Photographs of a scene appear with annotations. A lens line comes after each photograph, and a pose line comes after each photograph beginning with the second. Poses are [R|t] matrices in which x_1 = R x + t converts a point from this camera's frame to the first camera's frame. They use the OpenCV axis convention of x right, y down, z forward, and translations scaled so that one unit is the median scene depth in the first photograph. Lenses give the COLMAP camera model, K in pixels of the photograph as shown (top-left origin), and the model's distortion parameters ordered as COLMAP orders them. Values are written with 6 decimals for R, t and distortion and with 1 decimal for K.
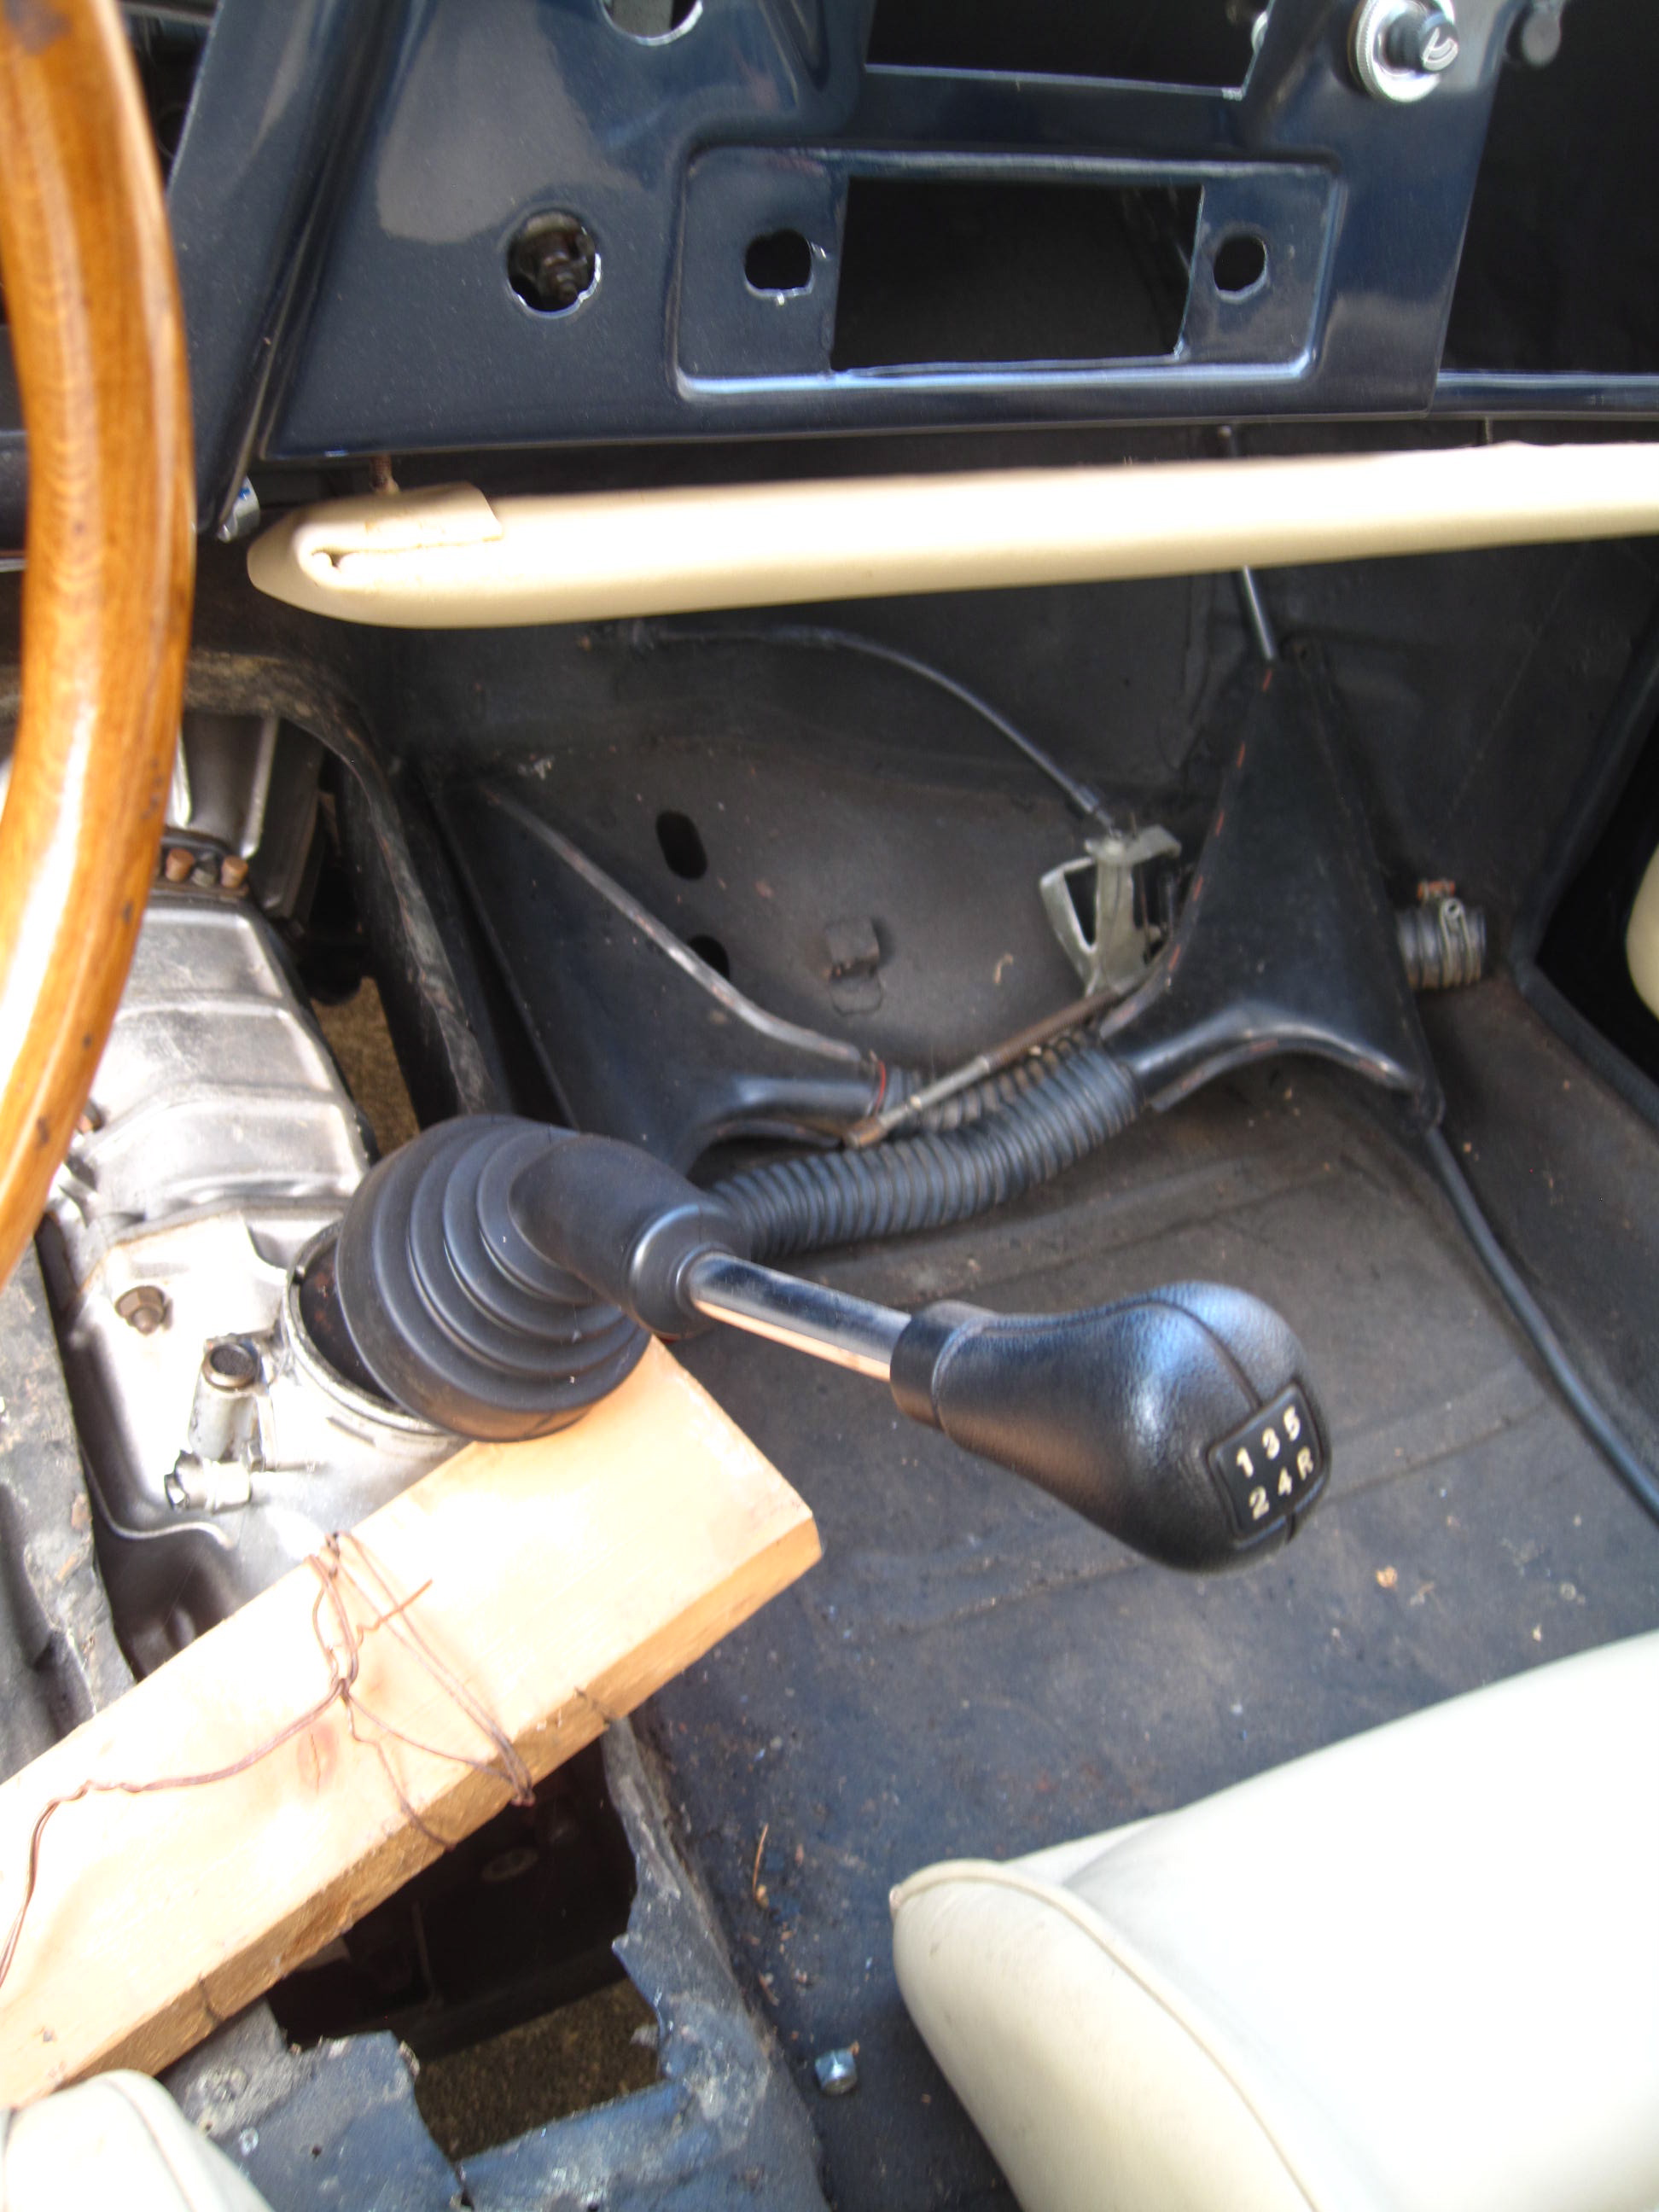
lens RADIAL K [[2326.7, 0, 829.5], [0, 2326.7, 1106.0], [0, 0, 1]] dist [-0.143972, 0.083071]
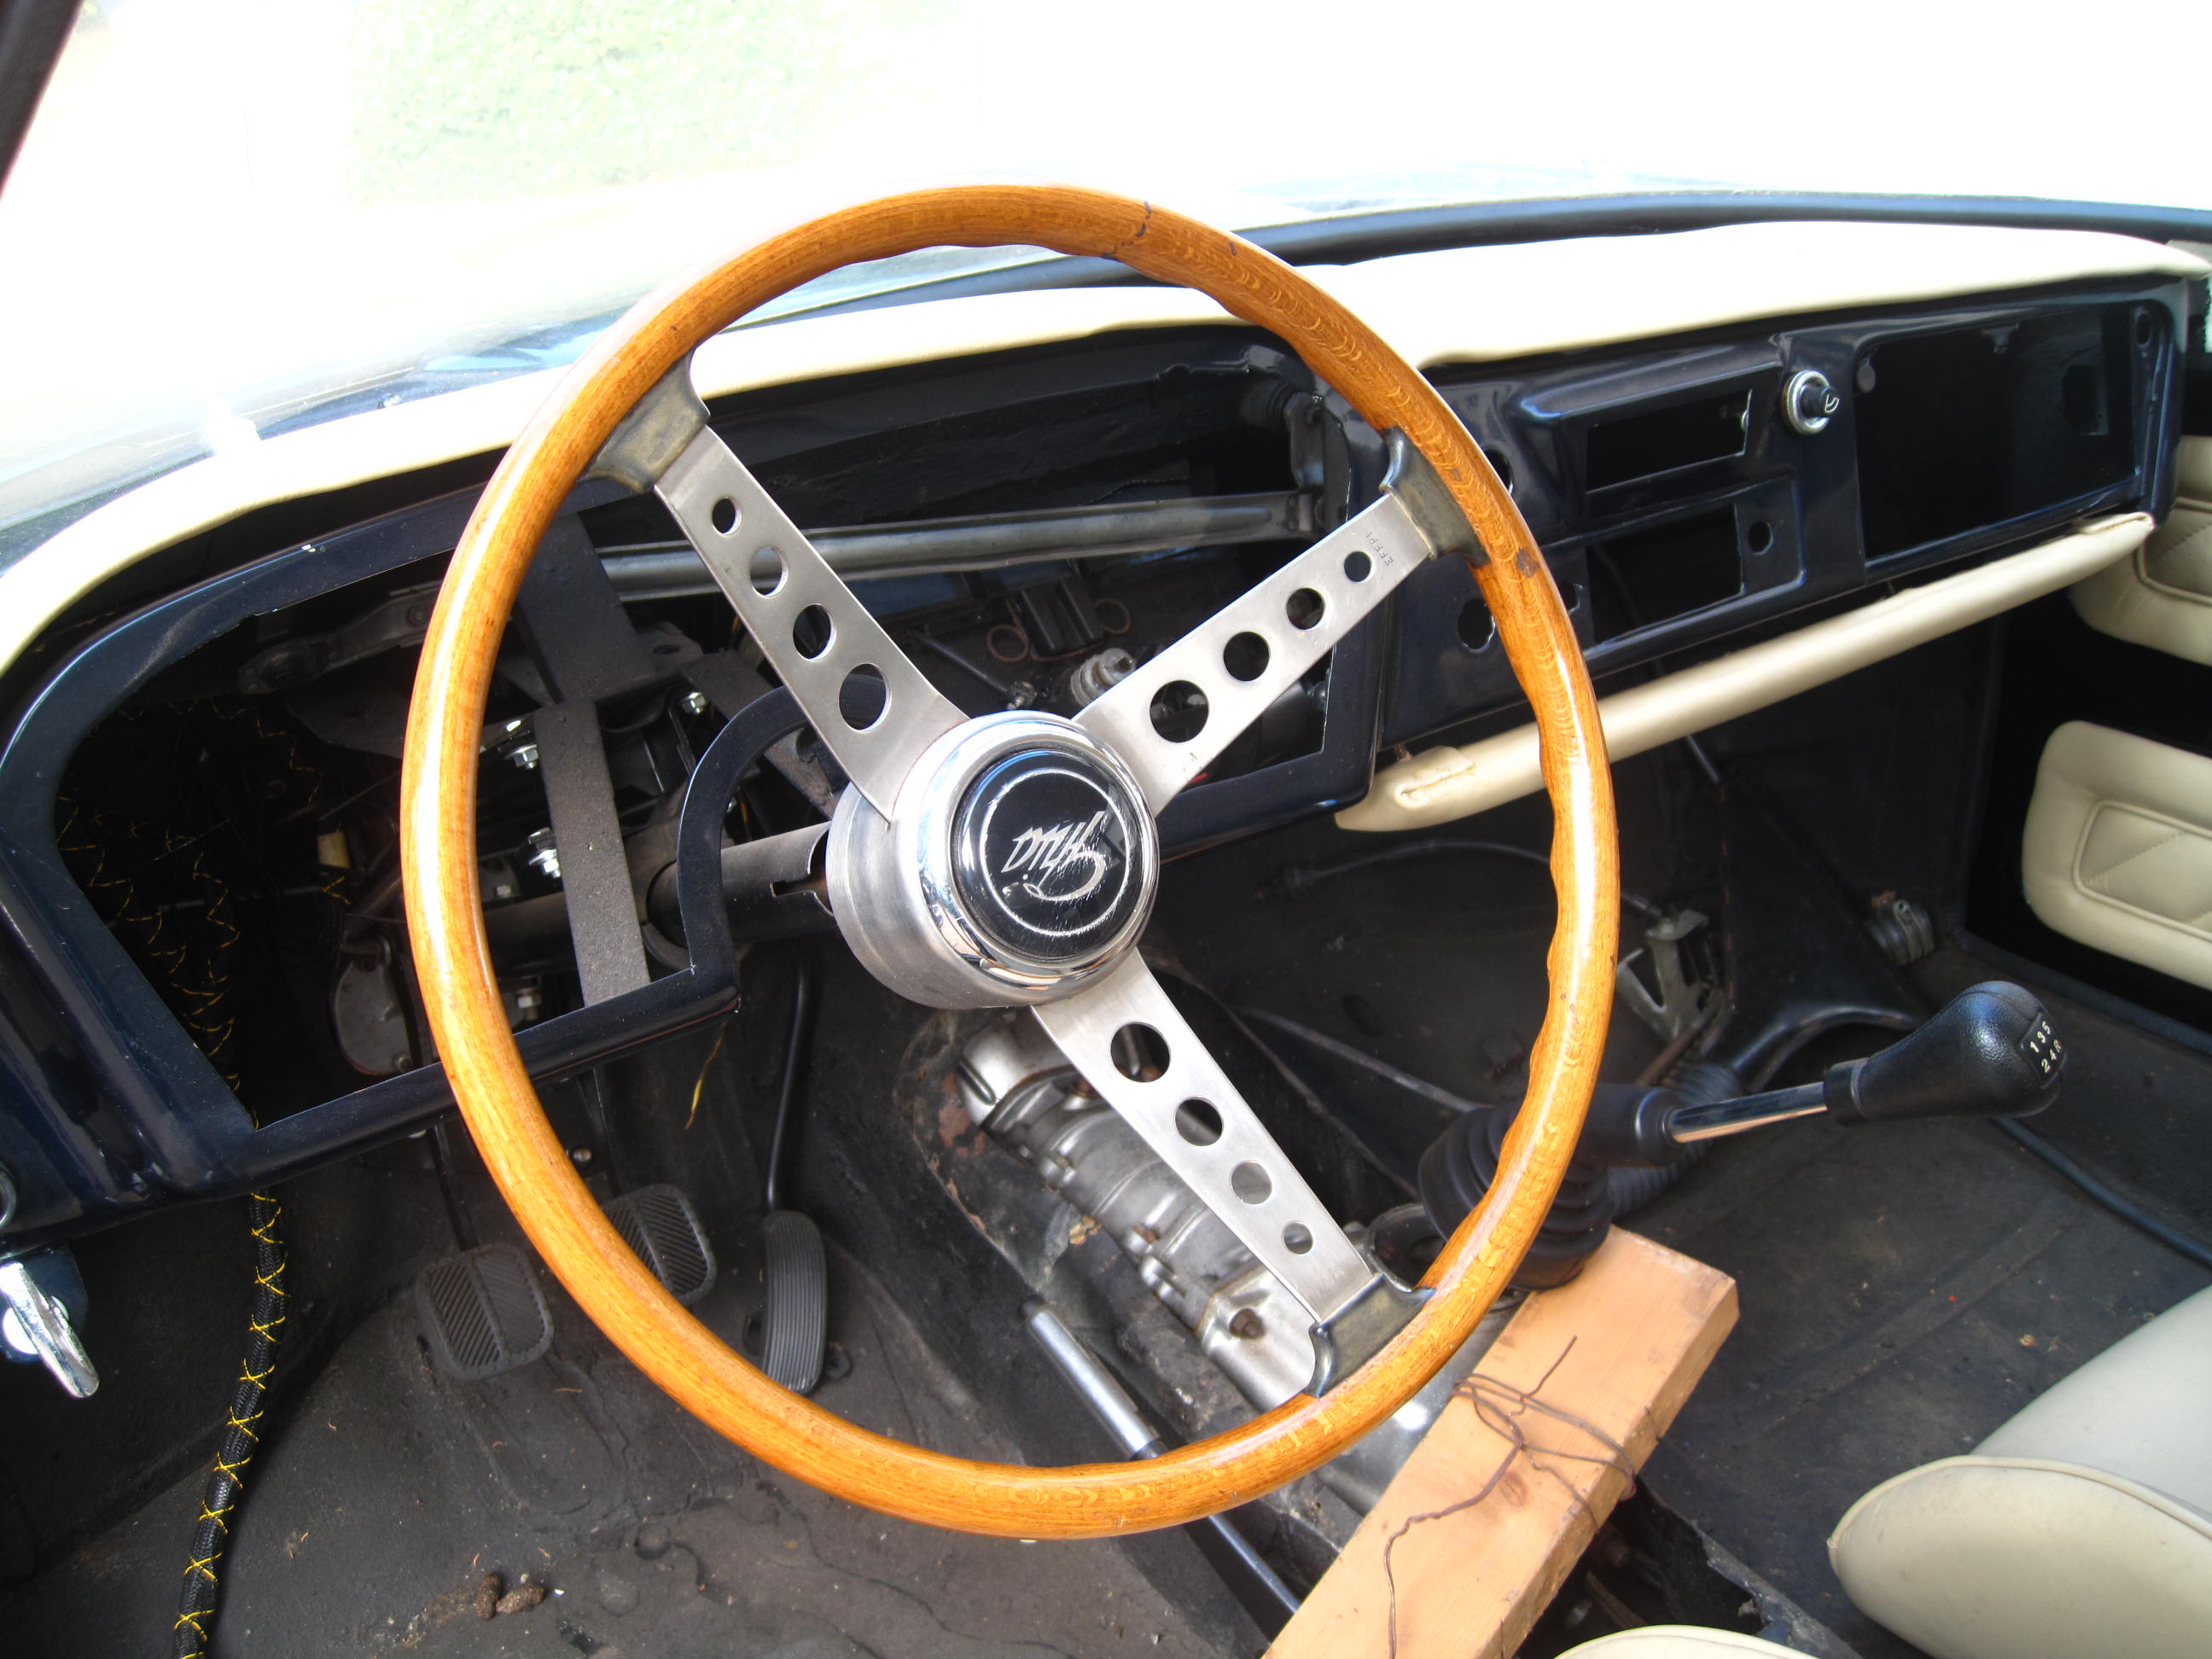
lens RADIAL K [[2326.7, 0, 1102.7], [0, 2326.7, 876.1], [0, 0, 1]] dist [-0.143972, 0.083071]
pose [[0.964370, -0.263220, 0.026566, -0.276223], [0.262097, 0.936914, -0.231294, 0.109314], [0.035991, 0.230016, 0.972521, -0.465942]]
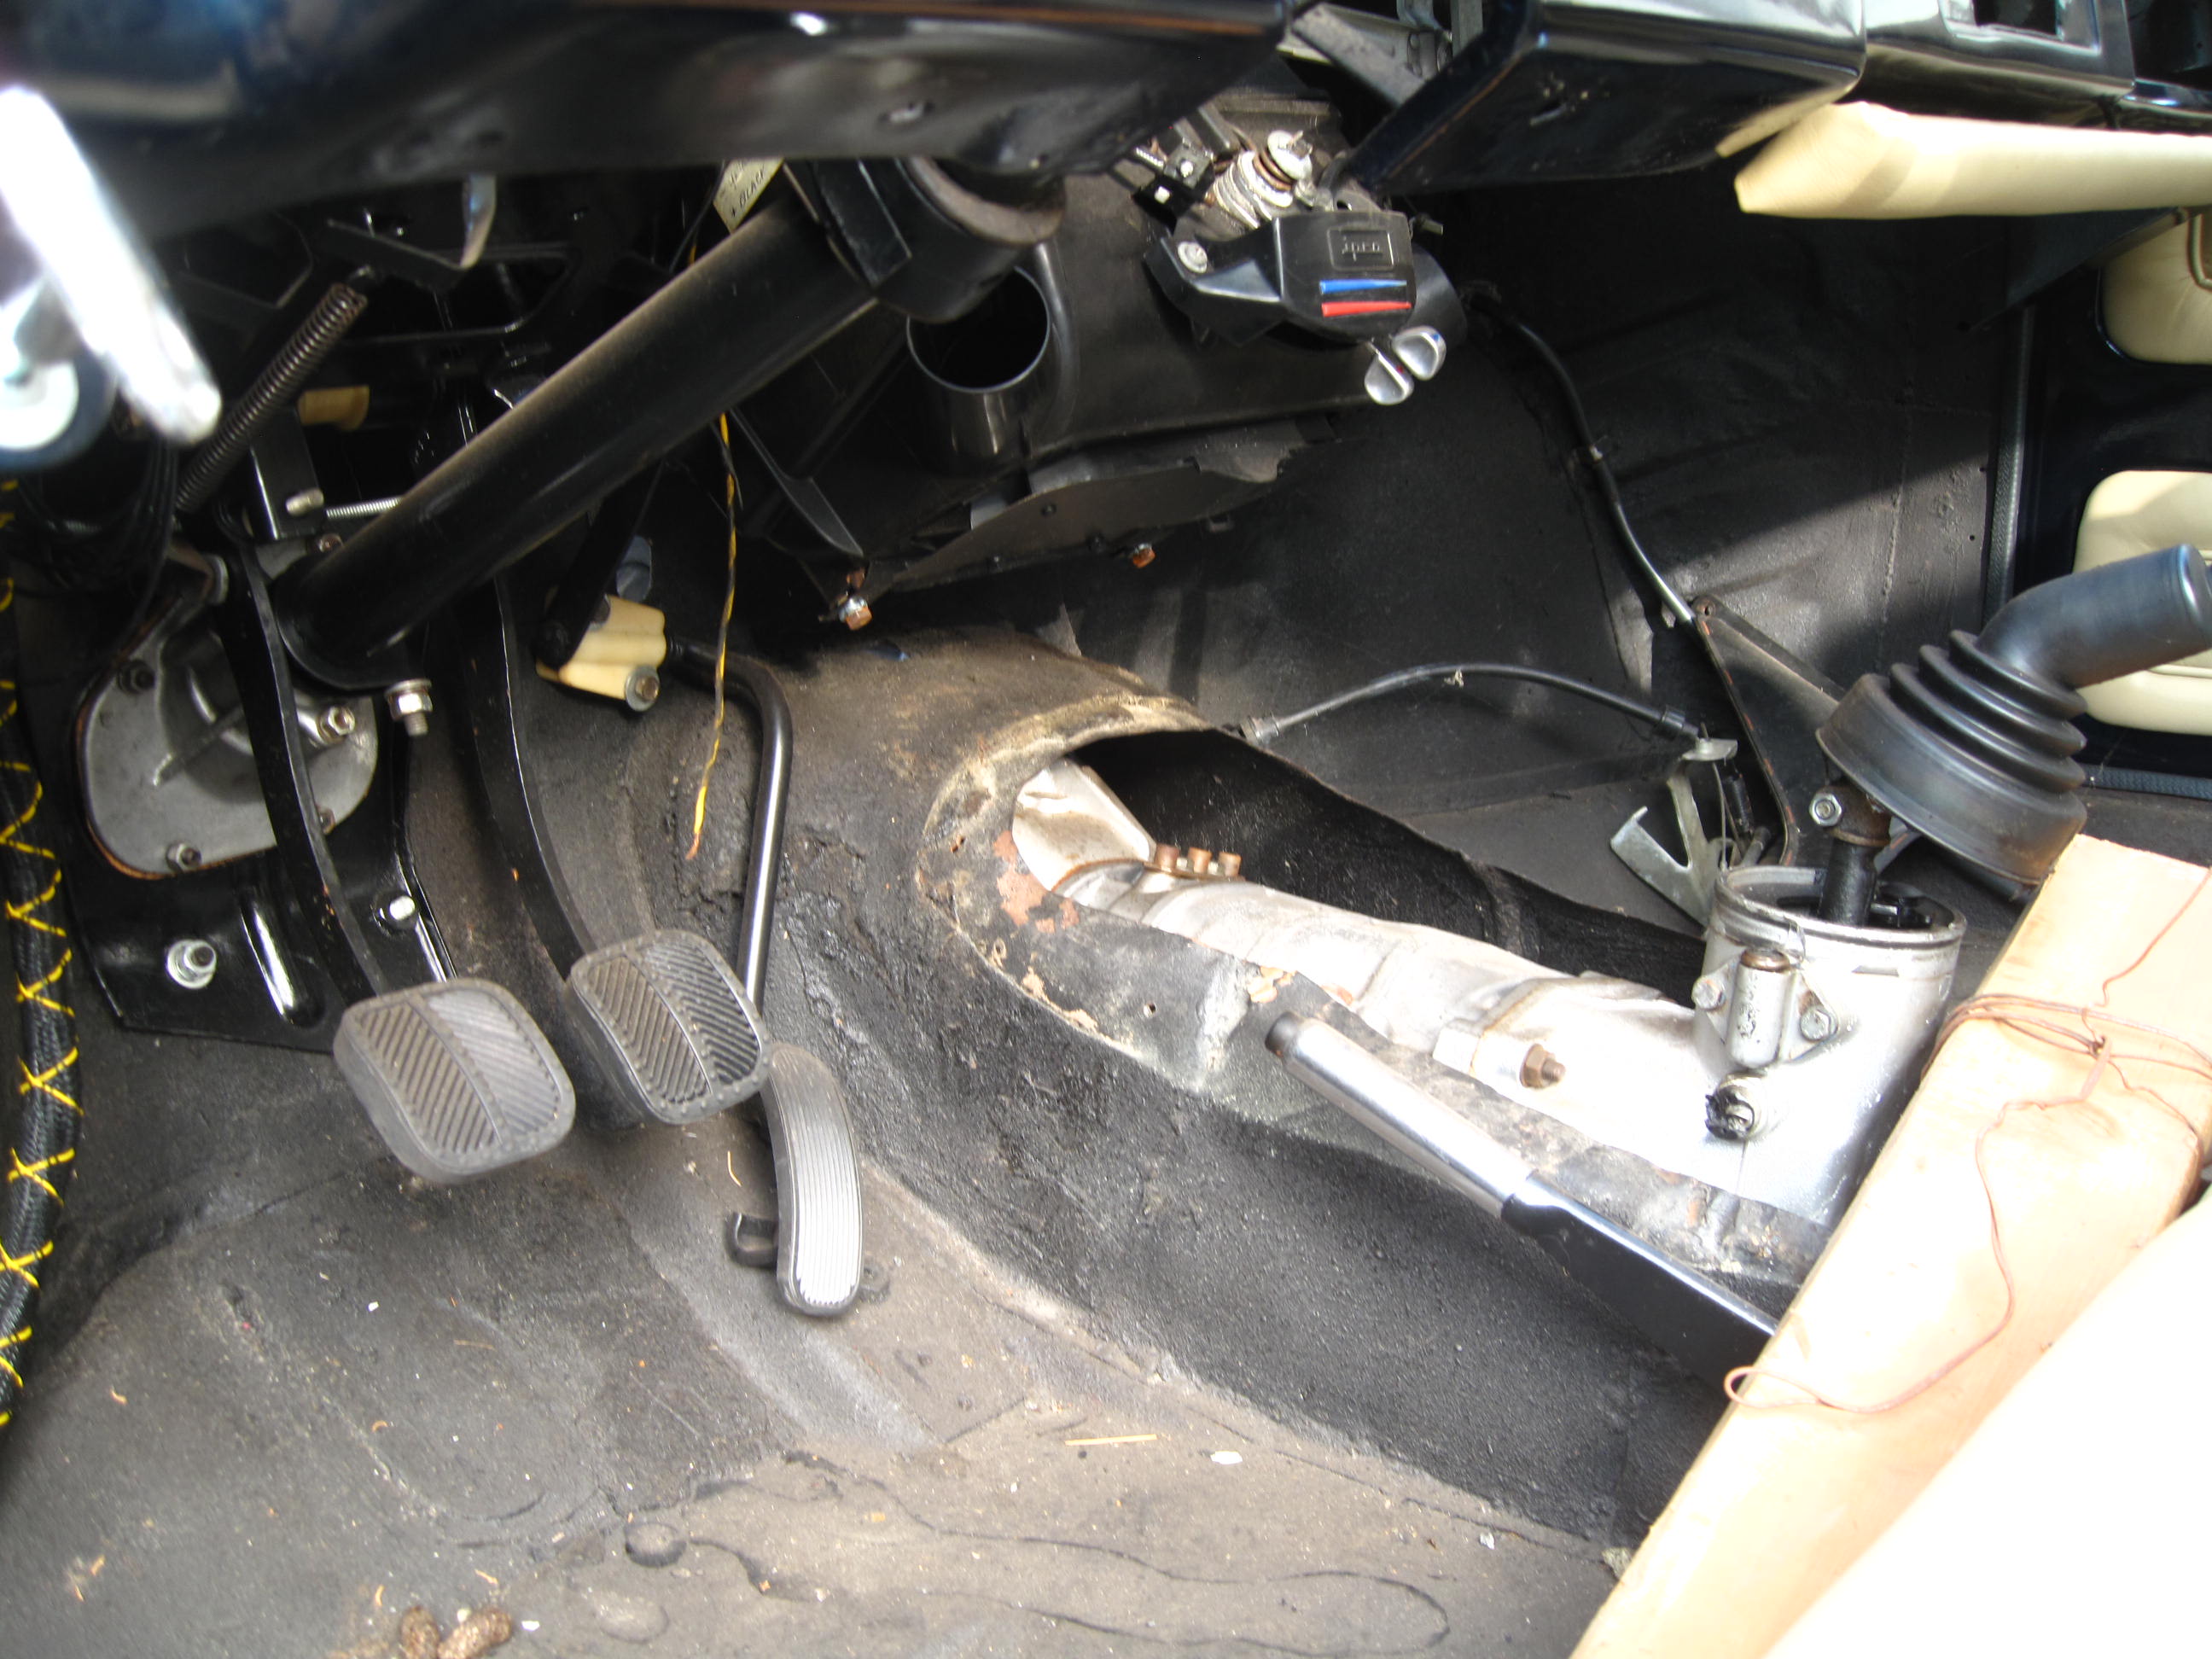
lens RADIAL K [[2326.7, 0, 1102.7], [0, 2326.7, 876.1], [0, 0, 1]] dist [-0.143972, 0.083071]
pose [[0.896287, -0.308063, 0.319008, -0.628238], [0.403976, 0.863924, -0.300731, 0.199280], [-0.182954, 0.398413, 0.898774, 0.014830]]
